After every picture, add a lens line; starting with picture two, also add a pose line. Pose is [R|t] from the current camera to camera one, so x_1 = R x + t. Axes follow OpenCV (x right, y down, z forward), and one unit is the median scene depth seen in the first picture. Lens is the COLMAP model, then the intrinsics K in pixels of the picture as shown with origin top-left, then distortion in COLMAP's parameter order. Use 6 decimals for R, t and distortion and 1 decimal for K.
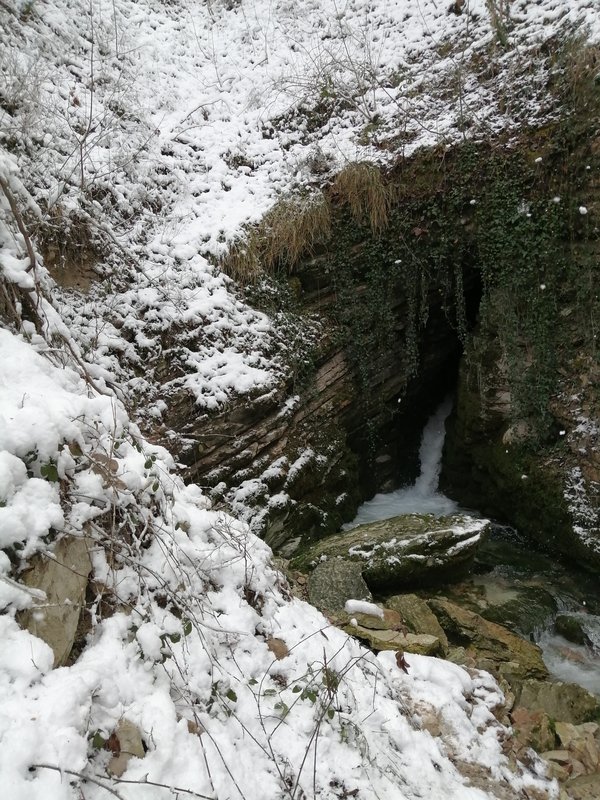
lens RADIAL K [[693.0, 0, 299.7], [0, 693.0, 399.1], [0, 0, 1]] dist [0.020332, -0.048191]
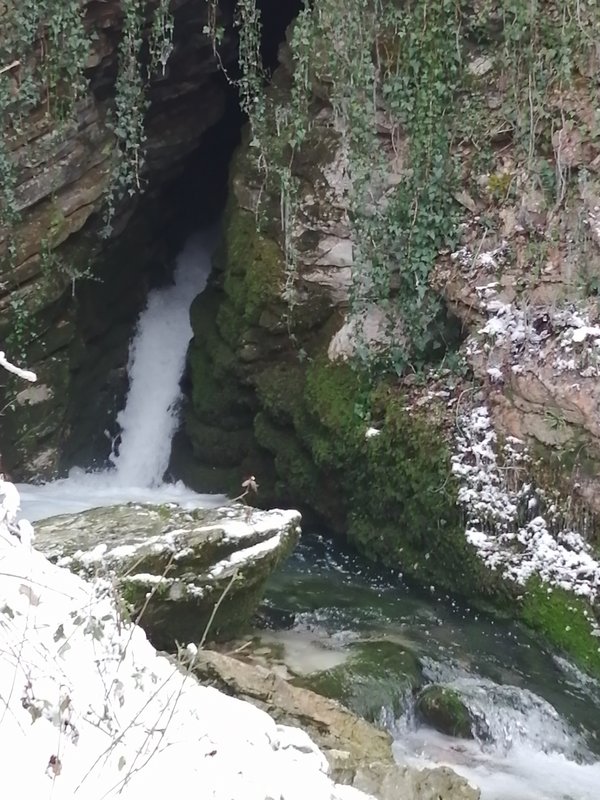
lens RADIAL K [[1959.2, 0, 300.8], [0, 1959.2, 400.4], [0, 0, 1]] dist [0.194942, 0.000000]
pose [[0.961875, 0.025542, 0.272294, -0.068213], [-0.046666, 0.996356, 0.071388, 0.003933], [-0.269479, -0.081374, 0.959562, -0.205675]]
